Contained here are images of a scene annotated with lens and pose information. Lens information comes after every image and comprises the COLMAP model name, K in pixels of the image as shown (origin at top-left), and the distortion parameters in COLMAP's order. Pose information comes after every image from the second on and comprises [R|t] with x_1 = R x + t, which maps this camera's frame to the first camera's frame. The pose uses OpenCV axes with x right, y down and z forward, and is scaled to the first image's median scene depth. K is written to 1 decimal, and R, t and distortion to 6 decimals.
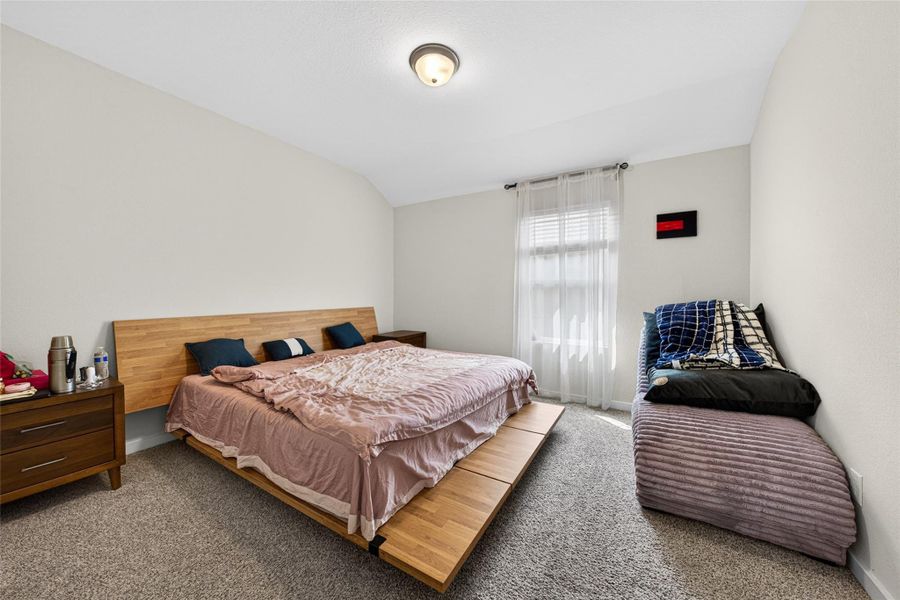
lens RADIAL K [[307.8, 0, 446.7], [0, 307.8, 300.5], [0, 0, 1]] dist [-0.000570, -0.000001]
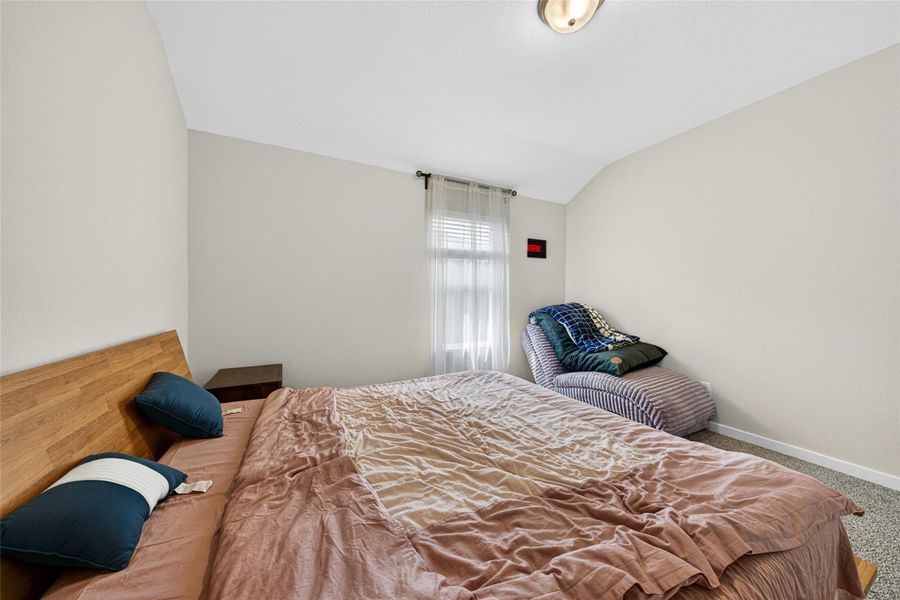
lens RADIAL K [[307.8, 0, 446.7], [0, 307.8, 300.5], [0, 0, 1]] dist [-0.000570, -0.000001]
pose [[0.522643, -0.011526, 0.852474, -0.540594], [0.016972, 0.999851, 0.003114, -0.021076], [-0.852382, 0.012841, 0.522761, 0.535723]]
